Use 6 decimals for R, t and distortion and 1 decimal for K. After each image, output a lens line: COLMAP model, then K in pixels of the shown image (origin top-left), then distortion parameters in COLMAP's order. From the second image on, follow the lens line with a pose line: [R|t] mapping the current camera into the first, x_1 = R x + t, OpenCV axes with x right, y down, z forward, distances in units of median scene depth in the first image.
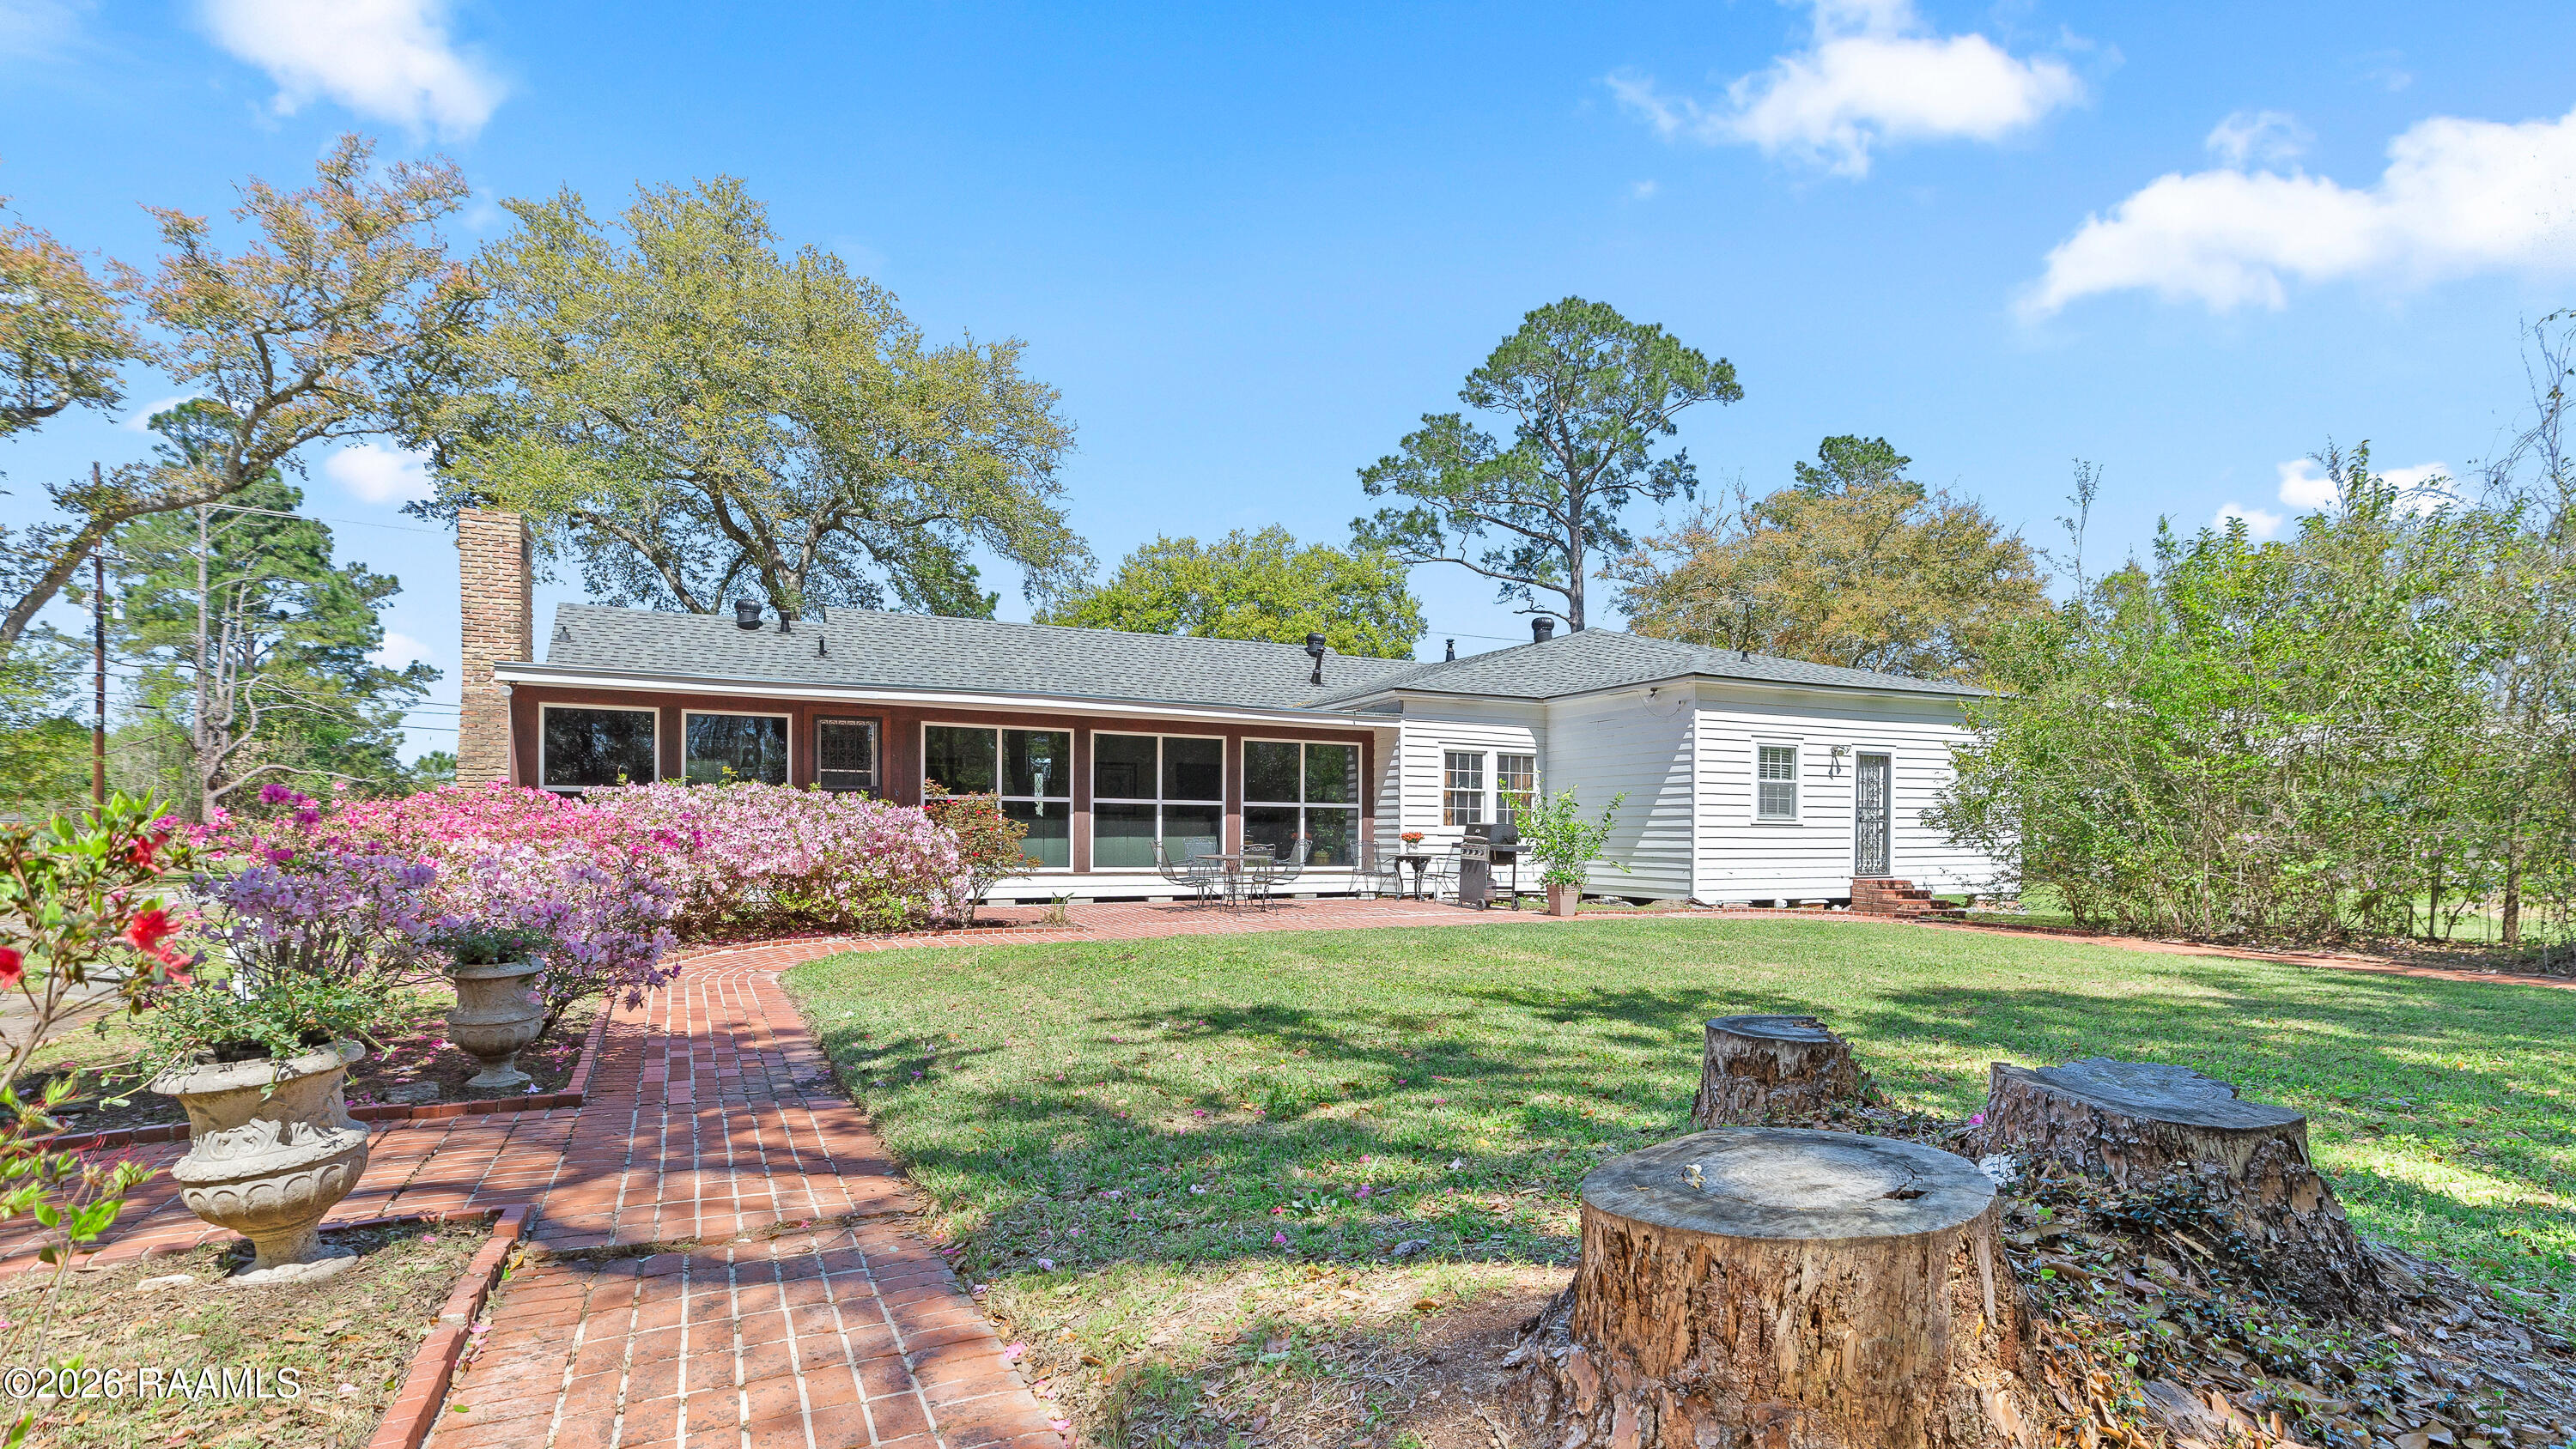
lens RADIAL K [[1150.2, 0, 1294.1], [0, 1150.2, 857.1], [0, 0, 1]] dist [0.002986, 0.000619]
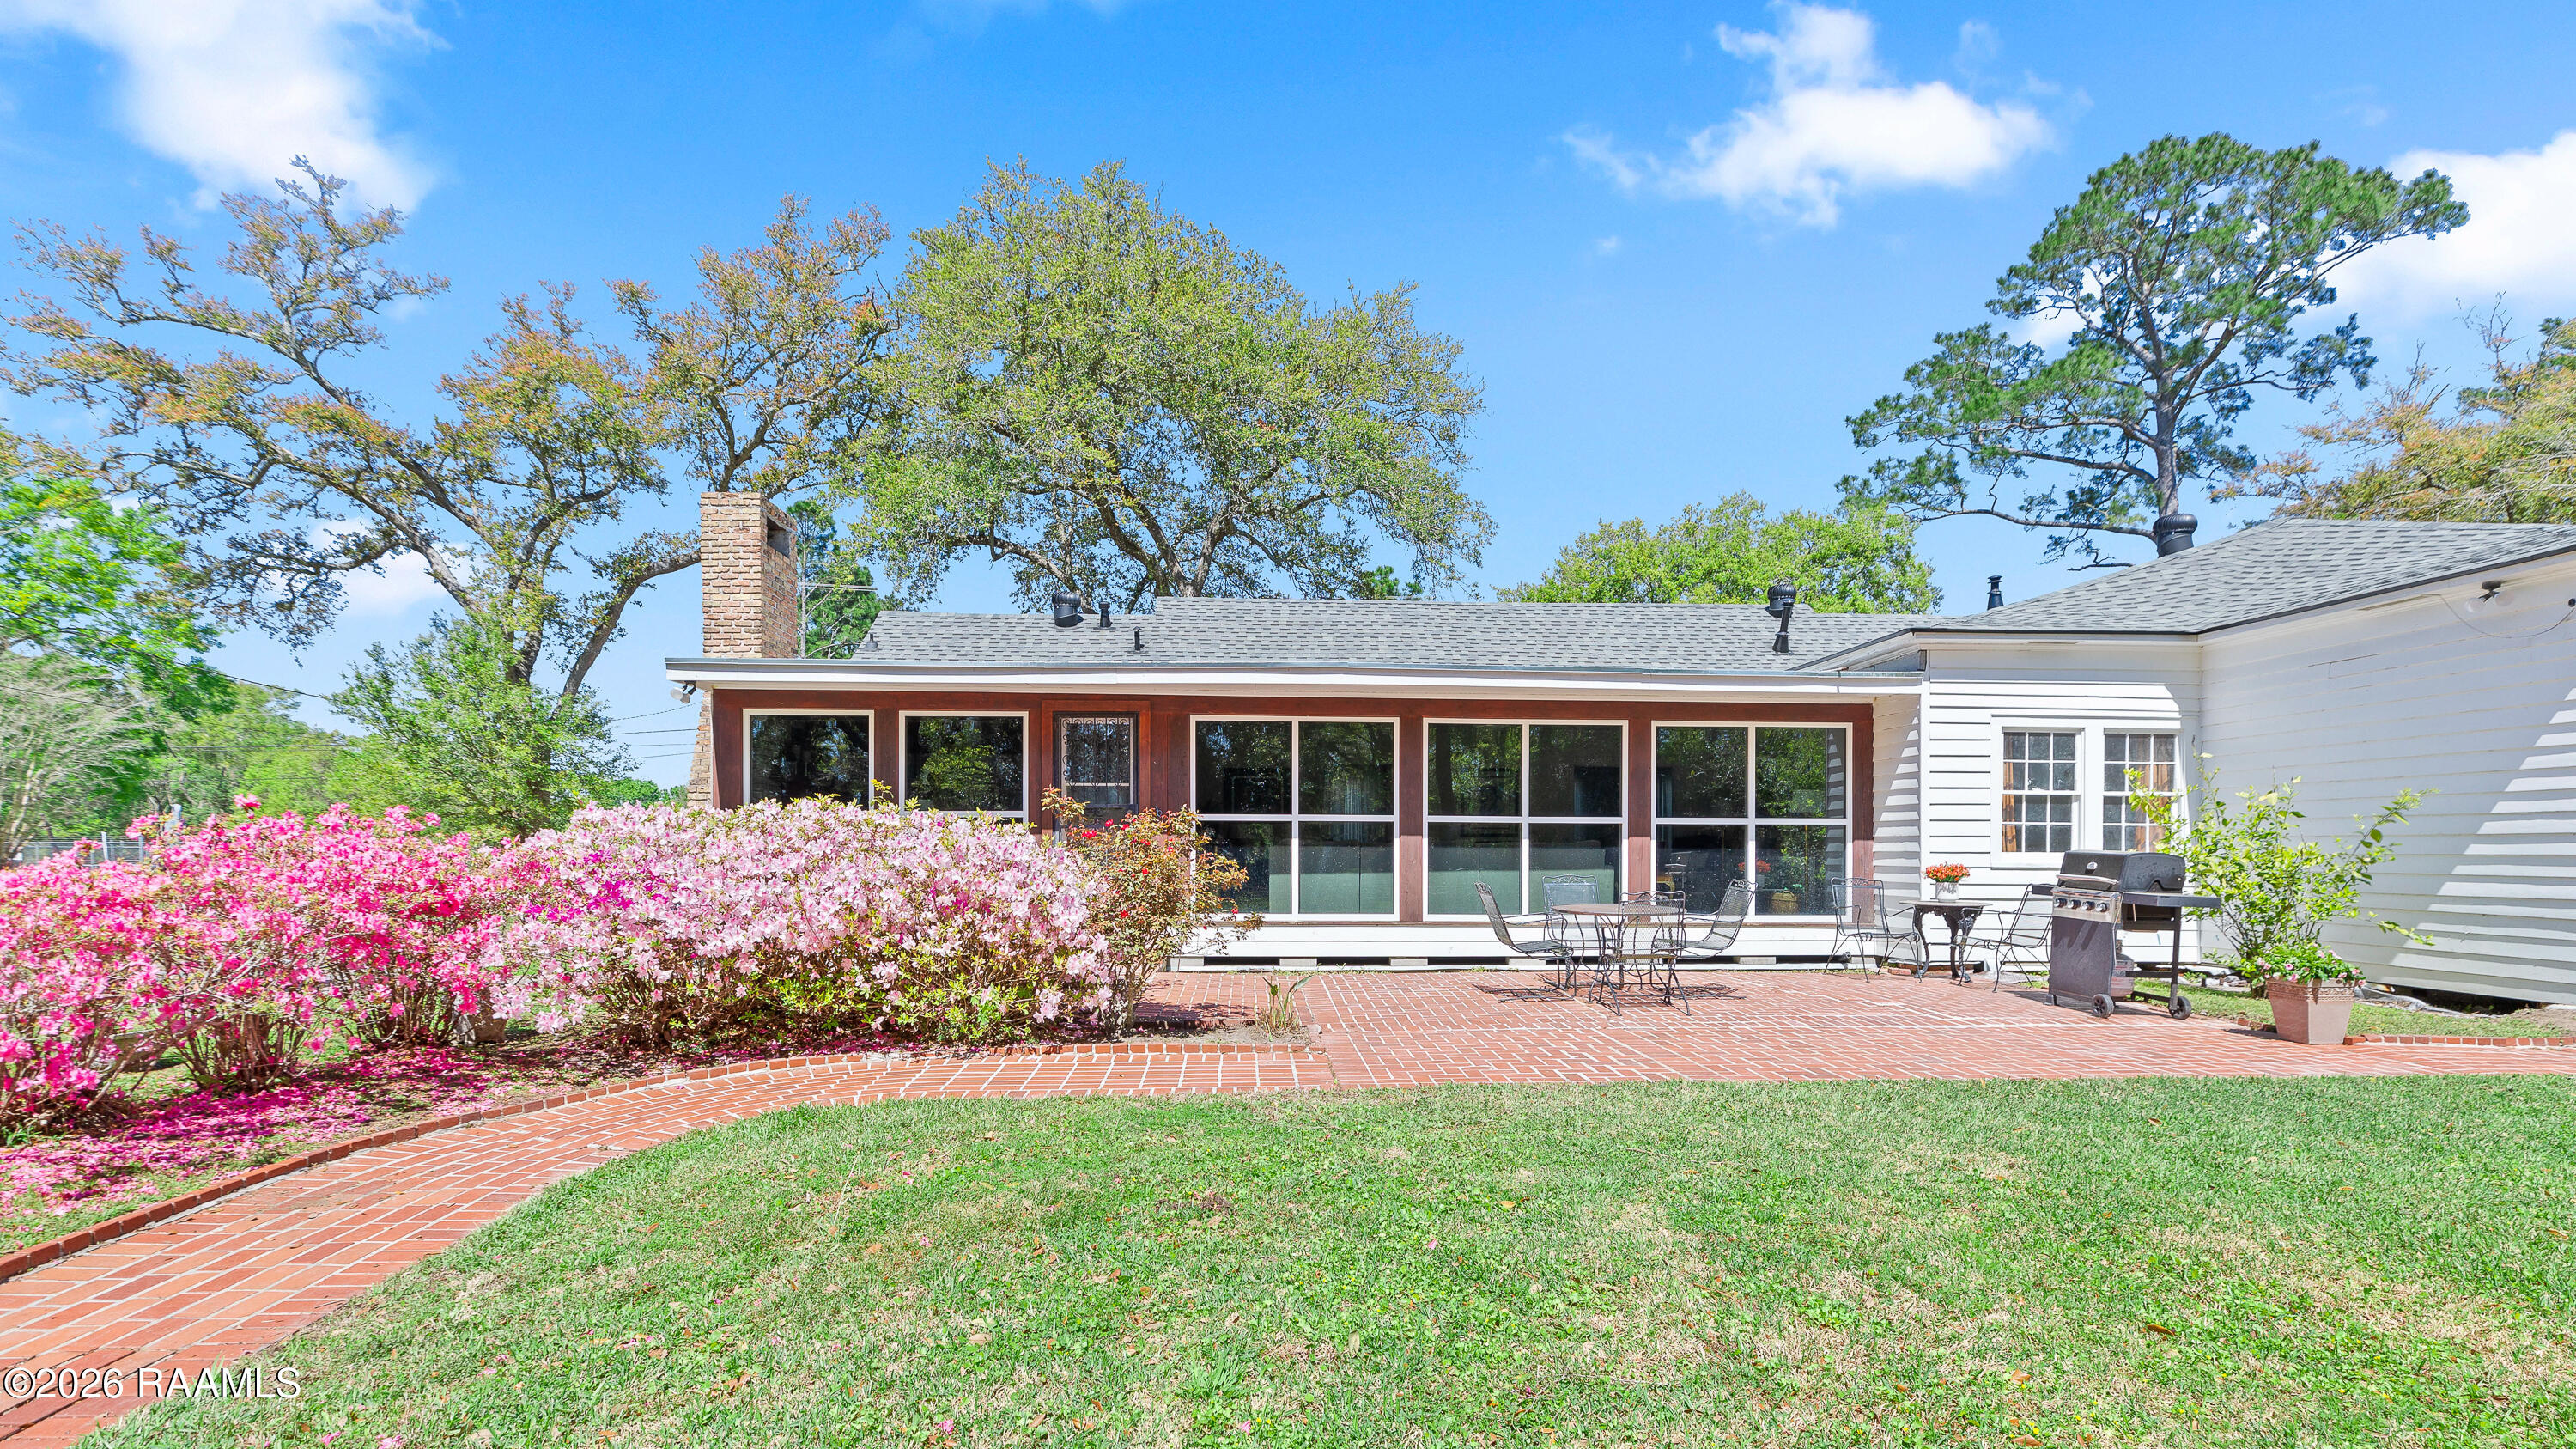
lens RADIAL K [[1150.5, 0, 1294.1], [0, 1150.5, 857.2], [0, 0, 1]] dist [0.002986, 0.000619]
pose [[0.923769, -0.000859, -0.382950, 0.010698], [-0.005138, 0.999880, -0.014638, -0.008458], [0.382916, 0.015489, 0.923653, 0.178632]]
